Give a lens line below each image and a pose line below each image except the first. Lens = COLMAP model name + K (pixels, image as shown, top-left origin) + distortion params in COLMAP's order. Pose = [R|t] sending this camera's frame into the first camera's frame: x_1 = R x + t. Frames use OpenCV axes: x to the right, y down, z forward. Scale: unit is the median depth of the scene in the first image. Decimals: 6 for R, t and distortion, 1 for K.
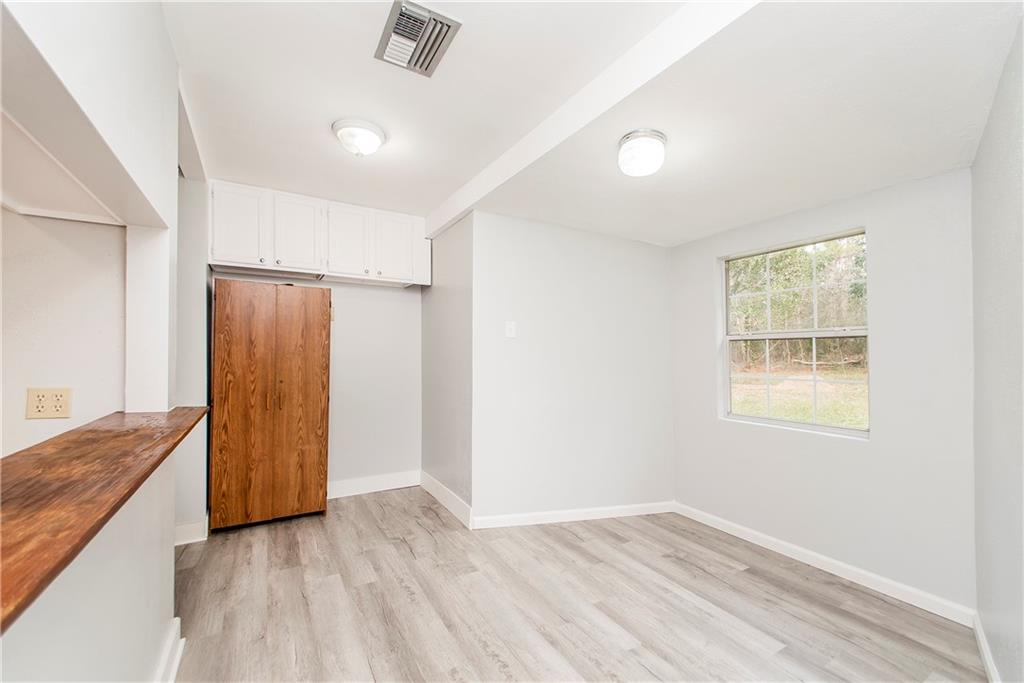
lens RADIAL K [[413.2, 0, 503.5], [0, 413.2, 348.0], [0, 0, 1]] dist [-0.000065, -0.002649]
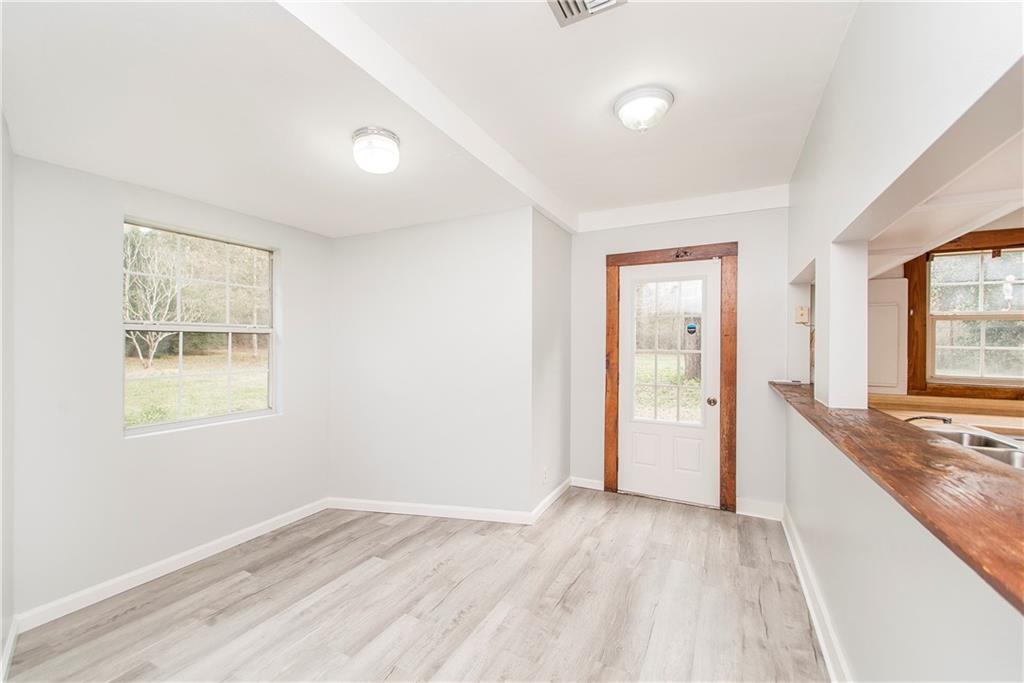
lens RADIAL K [[413.2, 0, 503.0], [0, 413.2, 341.2], [0, 0, 1]] dist [-0.000065, -0.002649]
pose [[-0.522138, 0.000106, 0.852861, -0.570867], [-0.012418, 0.999893, -0.007727, -0.003230], [-0.852770, -0.014625, -0.522081, 1.053952]]
